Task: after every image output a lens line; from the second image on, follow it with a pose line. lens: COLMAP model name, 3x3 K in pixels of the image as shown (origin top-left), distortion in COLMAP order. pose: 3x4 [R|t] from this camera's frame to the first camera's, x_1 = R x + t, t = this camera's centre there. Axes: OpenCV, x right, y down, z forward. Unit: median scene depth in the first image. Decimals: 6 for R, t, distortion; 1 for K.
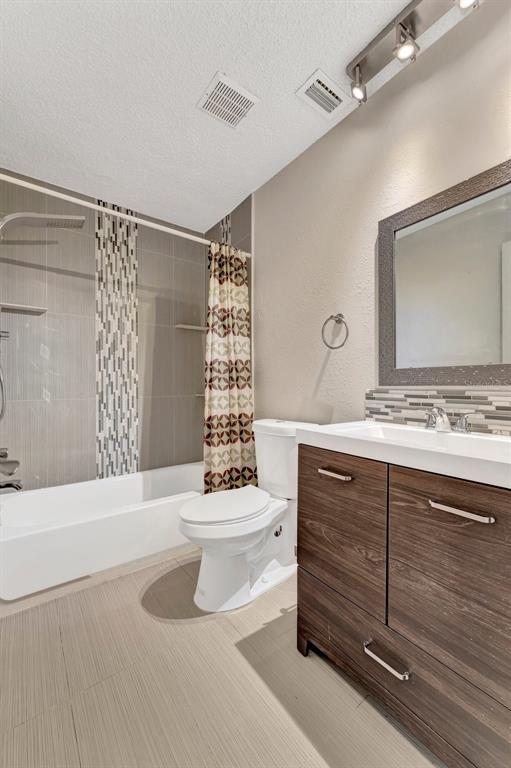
lens RADIAL K [[308.1, 0, 258.1], [0, 308.1, 388.7], [0, 0, 1]] dist [0.000236, 0.000130]
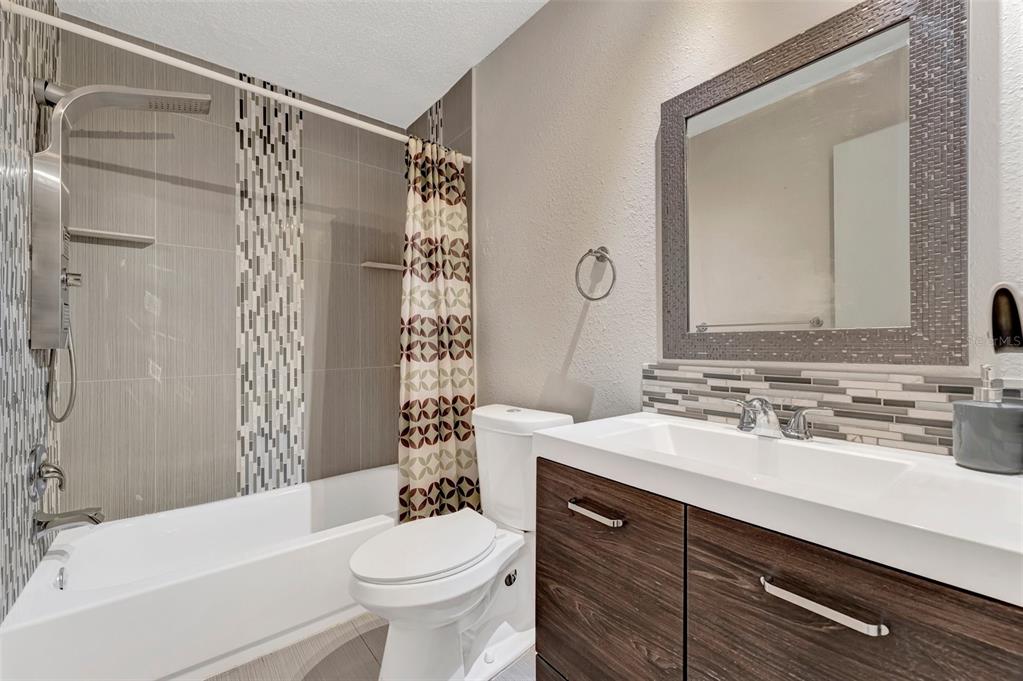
lens RADIAL K [[410.4, 0, 508.2], [0, 410.4, 345.9], [0, 0, 1]] dist [0.000236, 0.000130]
pose [[0.999524, -0.004198, 0.030562, 0.031247], [0.004233, 0.999990, -0.001091, -0.027530], [-0.030557, 0.001220, 0.999532, 0.113664]]
